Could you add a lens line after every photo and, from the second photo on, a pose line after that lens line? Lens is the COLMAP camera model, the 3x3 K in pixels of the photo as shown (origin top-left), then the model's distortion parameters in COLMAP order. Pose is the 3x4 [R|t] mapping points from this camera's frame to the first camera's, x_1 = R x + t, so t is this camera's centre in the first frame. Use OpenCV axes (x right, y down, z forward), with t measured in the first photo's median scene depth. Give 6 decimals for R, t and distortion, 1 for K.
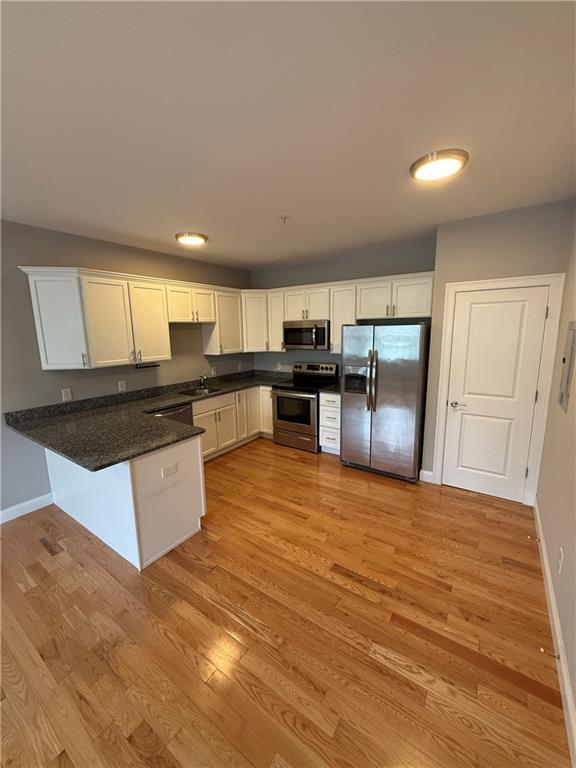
lens RADIAL K [[305.0, 0, 285.6], [0, 305.0, 382.8], [0, 0, 1]] dist [0.000215, -0.000374]
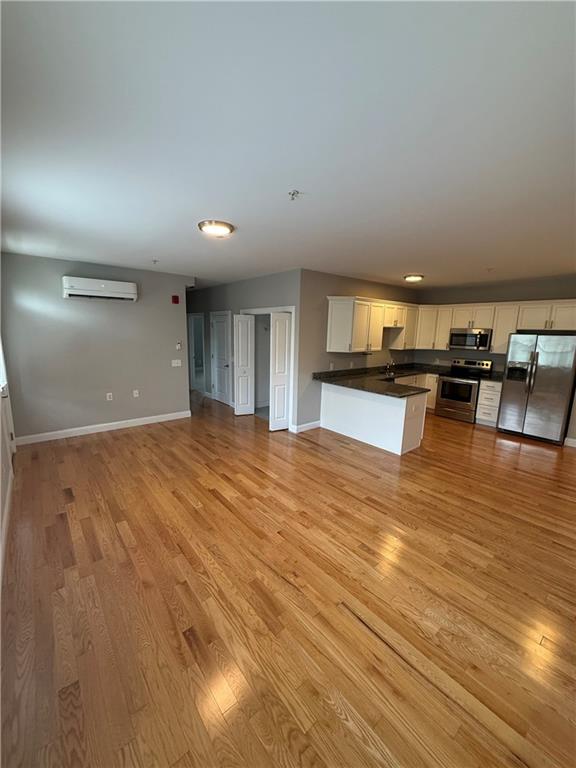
lens RADIAL K [[305.0, 0, 285.6], [0, 305.0, 382.8], [0, 0, 1]] dist [0.000215, -0.000374]
pose [[0.962598, 0.082002, -0.258225, -0.389989], [-0.082216, 0.996564, 0.009989, 0.104115], [0.258157, 0.011615, 0.966033, -0.594140]]
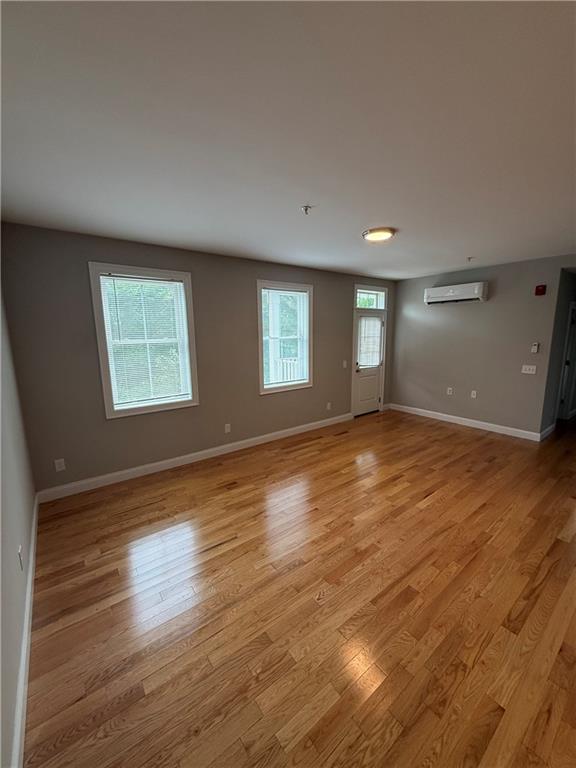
lens RADIAL K [[305.0, 0, 285.6], [0, 305.0, 382.8], [0, 0, 1]] dist [0.000215, -0.000374]
pose [[-0.309560, 0.178998, -0.933880, 0.097749], [-0.146646, 0.961386, 0.232879, -0.013324], [0.939504, 0.209040, -0.271357, 0.101883]]
